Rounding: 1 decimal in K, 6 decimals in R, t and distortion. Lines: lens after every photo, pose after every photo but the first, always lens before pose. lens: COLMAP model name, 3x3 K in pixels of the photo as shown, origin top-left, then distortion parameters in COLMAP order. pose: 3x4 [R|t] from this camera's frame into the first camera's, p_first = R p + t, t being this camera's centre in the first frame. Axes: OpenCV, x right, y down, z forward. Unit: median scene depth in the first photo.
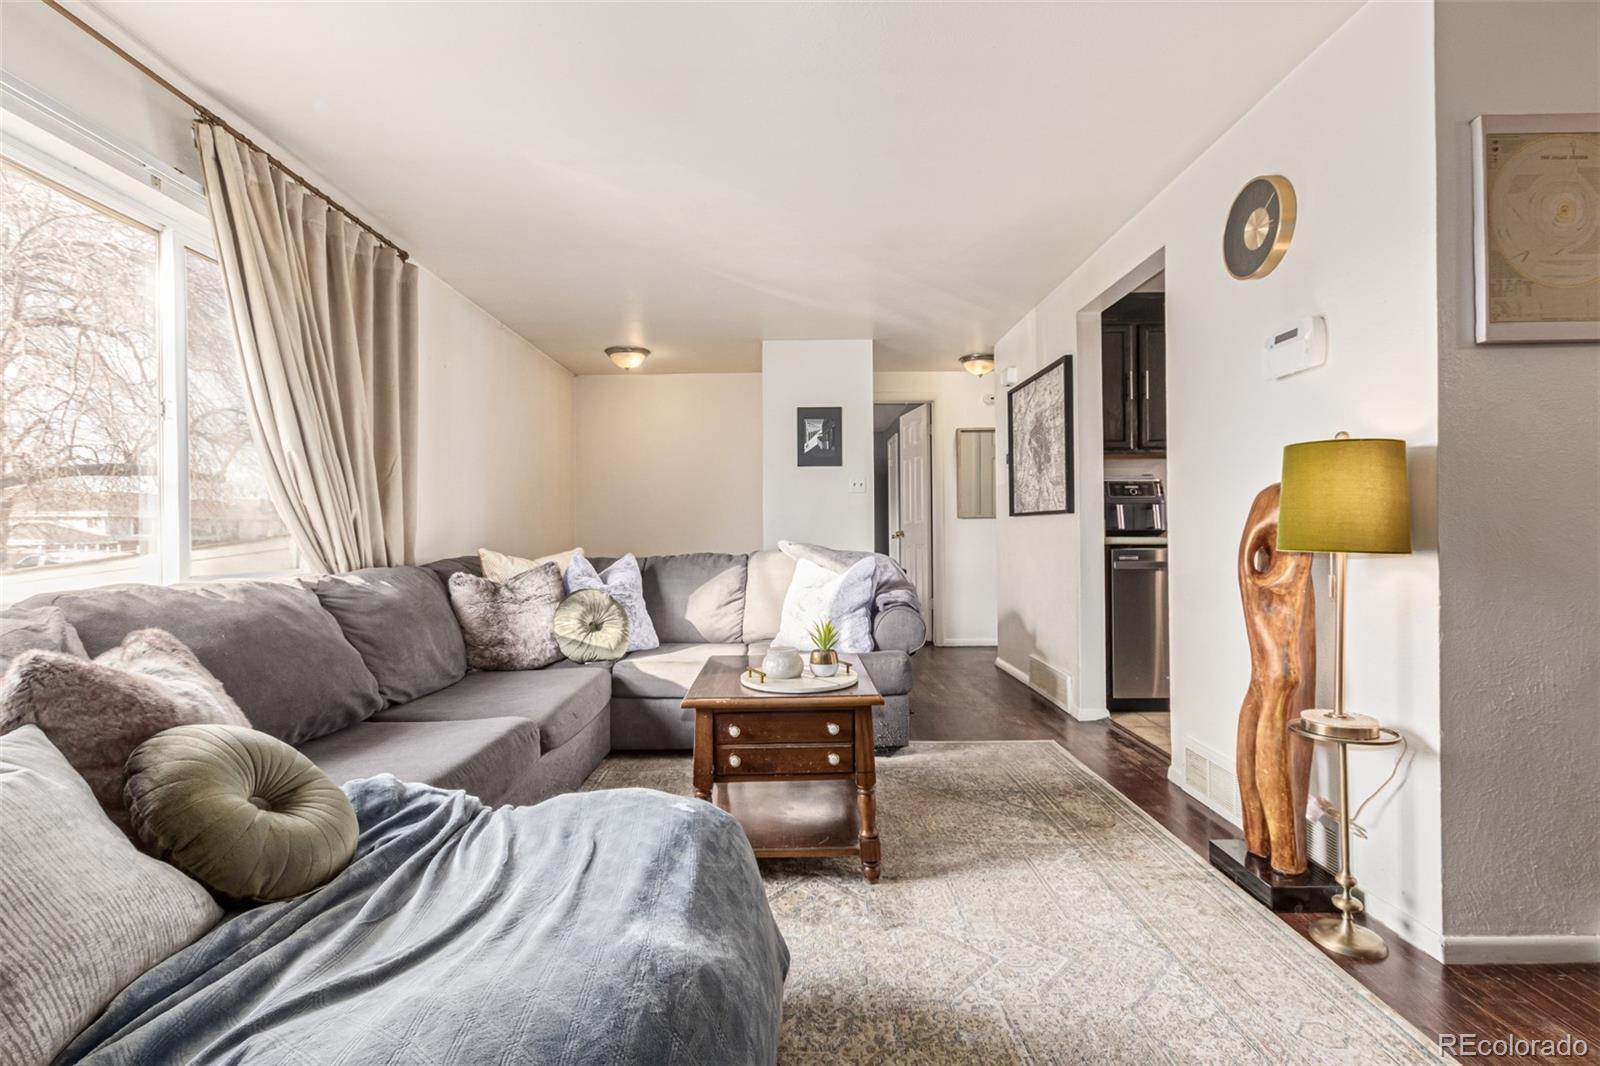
lens RADIAL K [[731.4, 0, 795.8], [0, 731.4, 529.2], [0, 0, 1]] dist [0.008574, -0.001440]
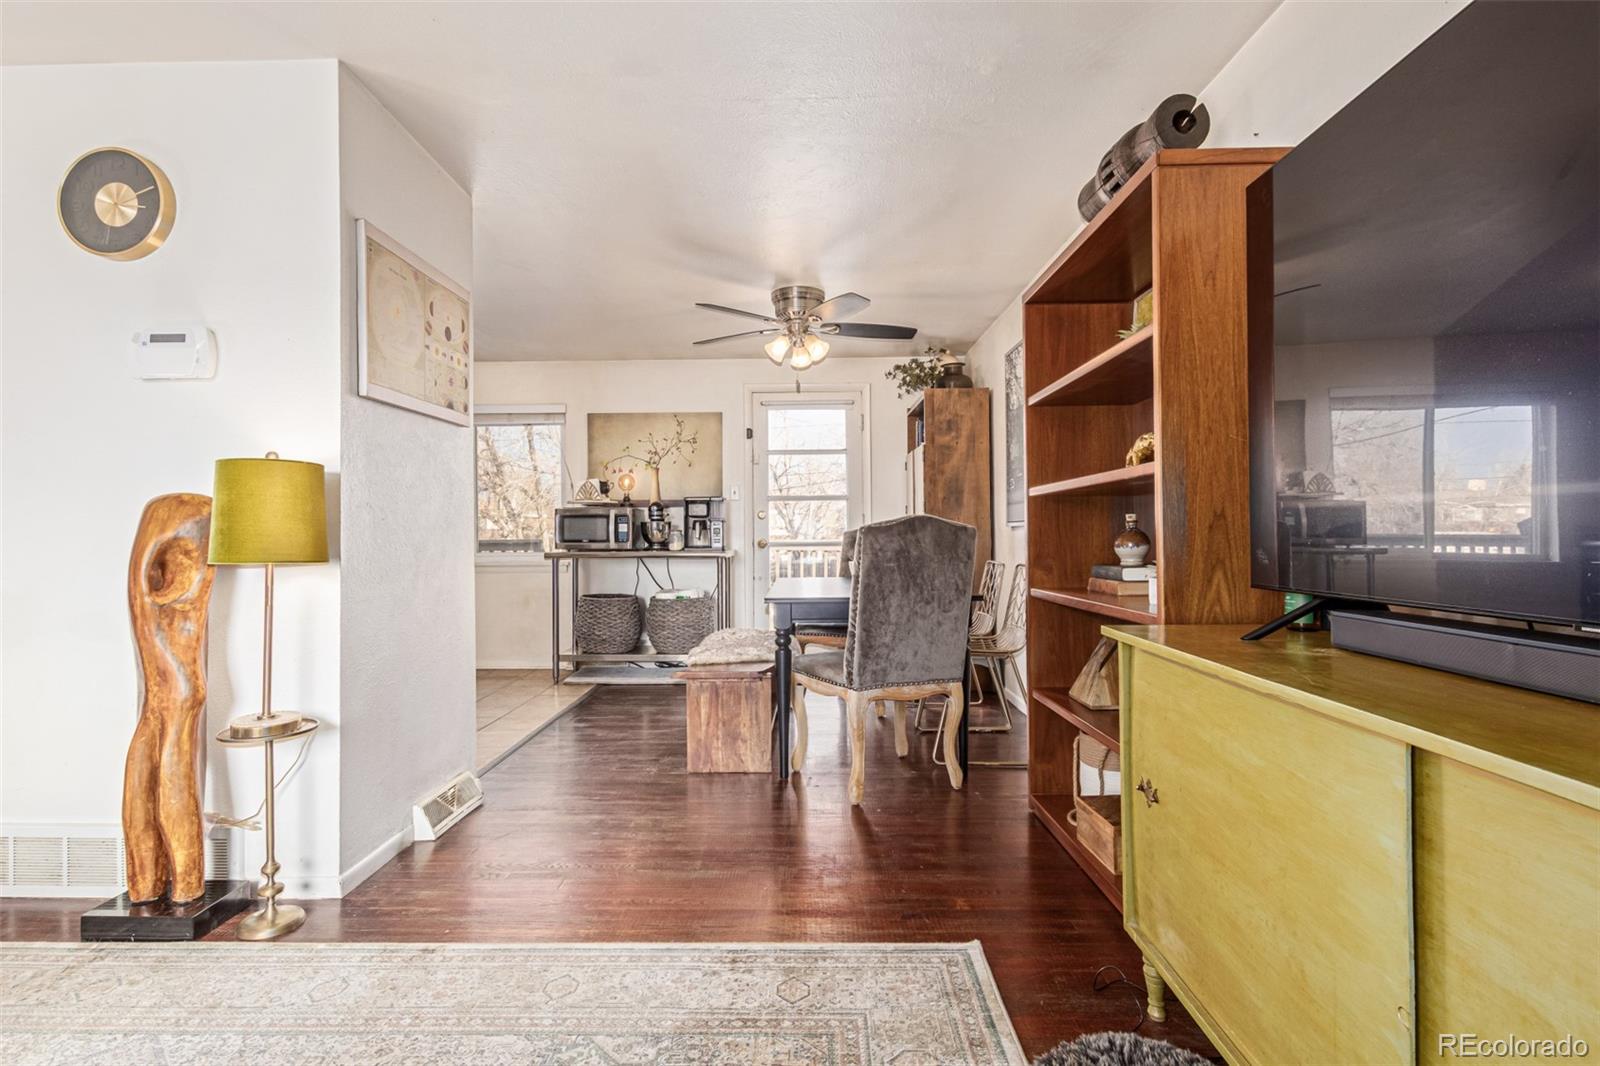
lens RADIAL K [[791.3, 0, 795.7], [0, 791.3, 532.6], [0, 0, 1]] dist [-0.005050, 0.000796]
pose [[0.019307, 0.009629, 0.999767, -0.357656], [0.003117, 0.999948, -0.009691, -0.000155], [-0.999809, 0.003303, 0.019276, 0.189209]]
